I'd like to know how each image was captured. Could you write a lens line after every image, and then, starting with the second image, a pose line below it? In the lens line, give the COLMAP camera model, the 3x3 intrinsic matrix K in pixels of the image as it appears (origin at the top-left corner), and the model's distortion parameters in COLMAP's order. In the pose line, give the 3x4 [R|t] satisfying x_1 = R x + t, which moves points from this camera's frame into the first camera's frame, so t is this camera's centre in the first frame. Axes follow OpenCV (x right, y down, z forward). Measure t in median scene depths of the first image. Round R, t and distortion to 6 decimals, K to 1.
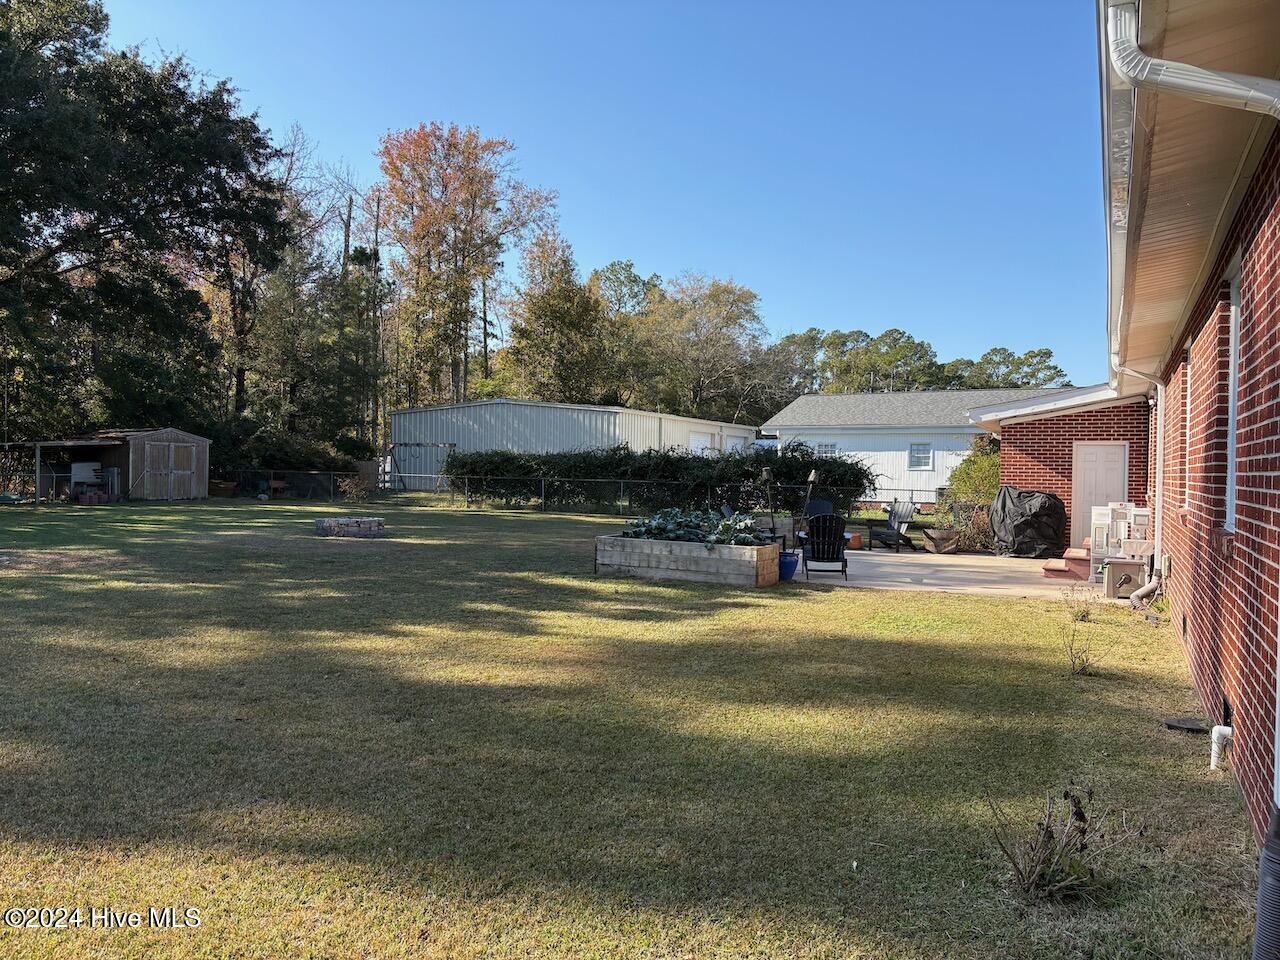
lens RADIAL K [[973.5, 0, 632.3], [0, 973.5, 474.0], [0, 0, 1]] dist [0.059434, -0.053705]
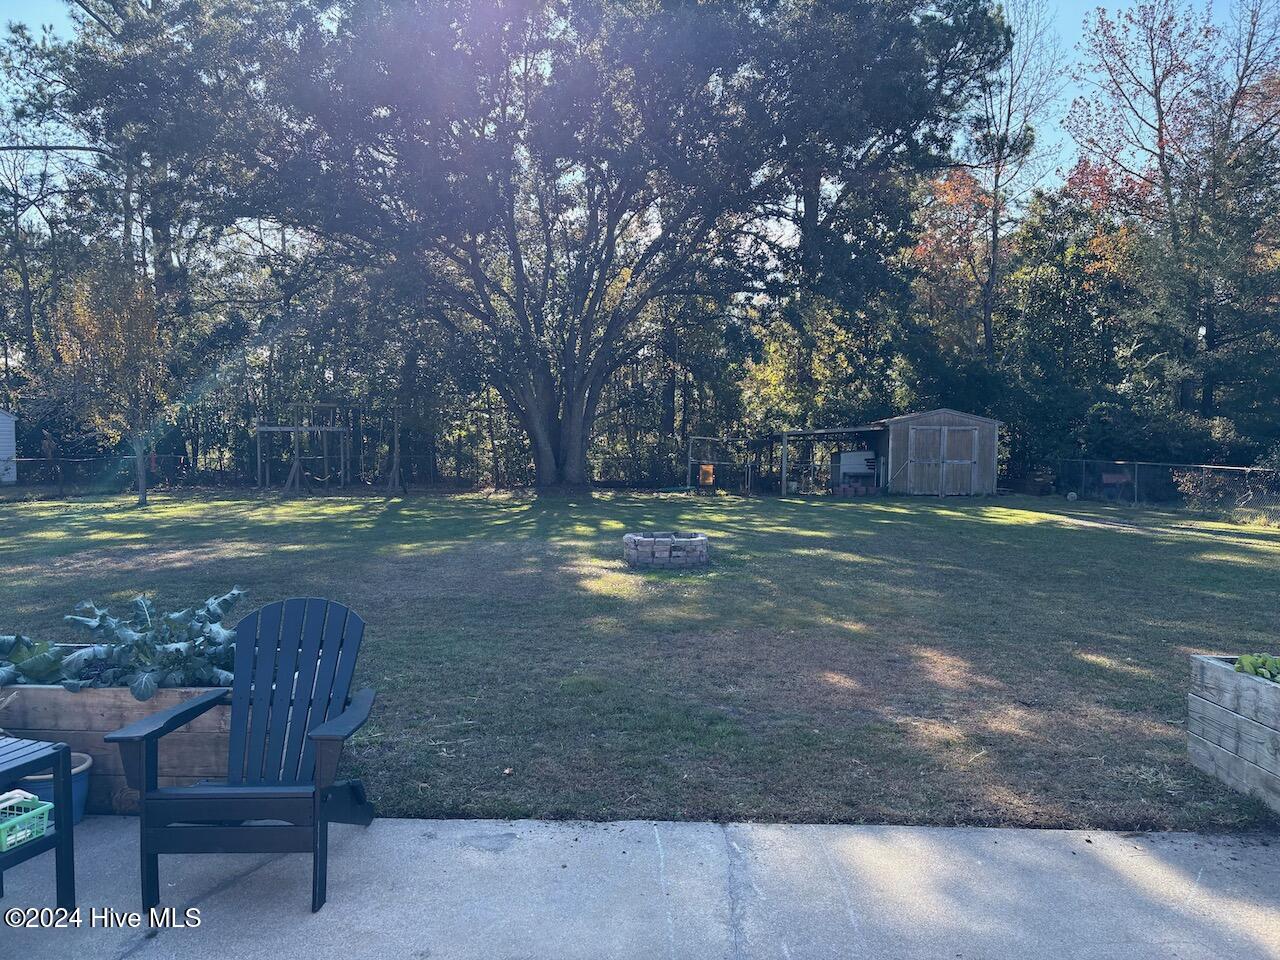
lens RADIAL K [[973.5, 0, 640.7], [0, 973.5, 478.0], [0, 0, 1]] dist [0.059434, -0.053705]
pose [[0.433685, 0.018282, -0.900879, 0.145899], [-0.003361, 0.999820, 0.018672, -0.002683], [0.901058, -0.005070, 0.433668, 0.350190]]
